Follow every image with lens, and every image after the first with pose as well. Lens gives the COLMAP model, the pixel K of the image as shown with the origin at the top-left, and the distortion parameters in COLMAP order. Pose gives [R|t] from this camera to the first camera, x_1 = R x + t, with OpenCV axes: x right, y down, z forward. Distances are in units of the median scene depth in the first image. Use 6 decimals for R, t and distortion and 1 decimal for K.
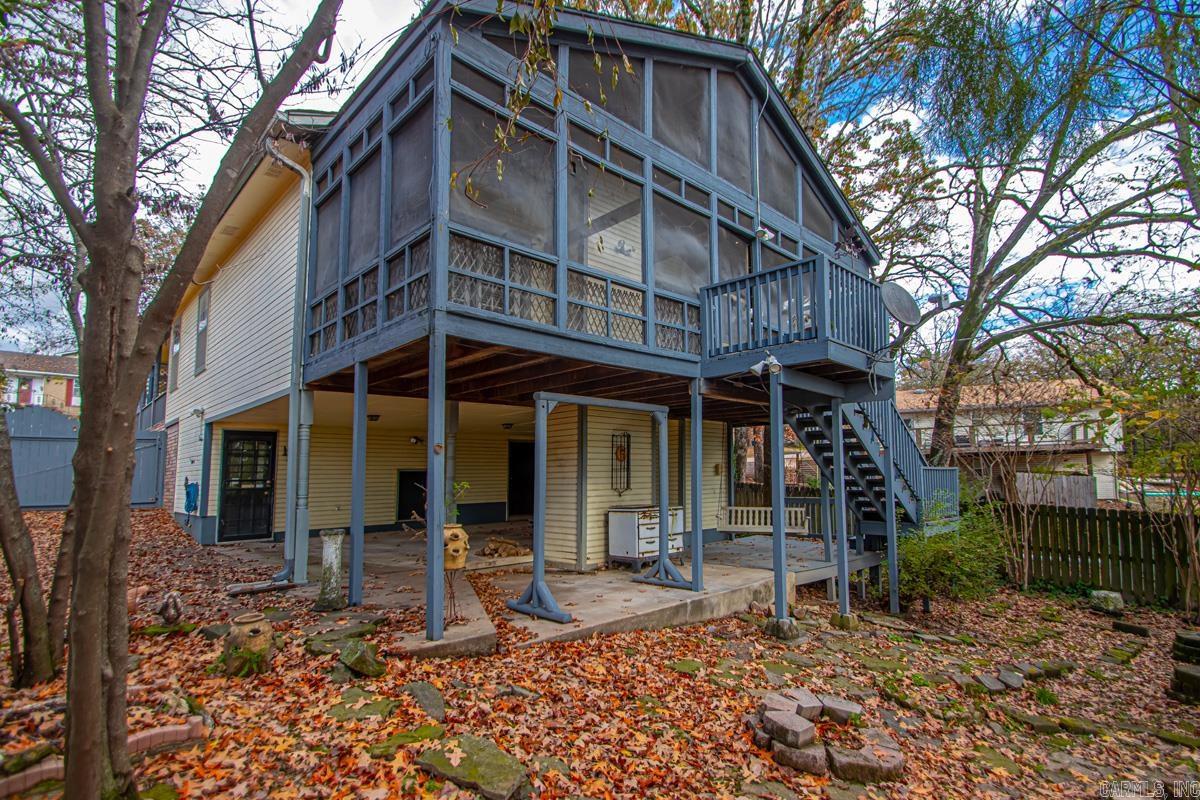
lens RADIAL K [[583.1, 0, 598.3], [0, 583.1, 436.1], [0, 0, 1]] dist [0.020135, 0.000077]
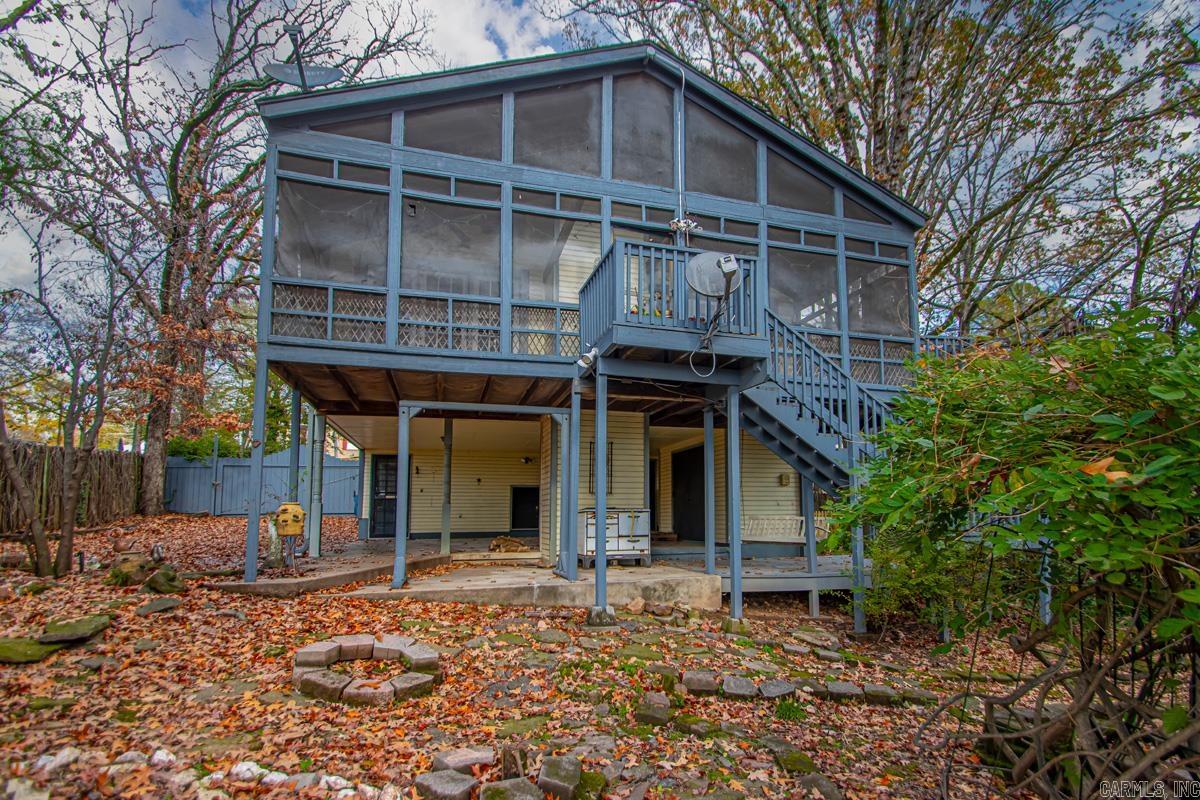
lens RADIAL K [[570.2, 0, 601.1], [0, 570.2, 466.1], [0, 0, 1]] dist [0.016495, -0.000065]
pose [[0.894045, -0.028993, -0.447037, 0.545252], [0.027364, 0.999574, -0.010102, 0.057038], [0.447140, -0.003201, 0.894458, 0.086933]]
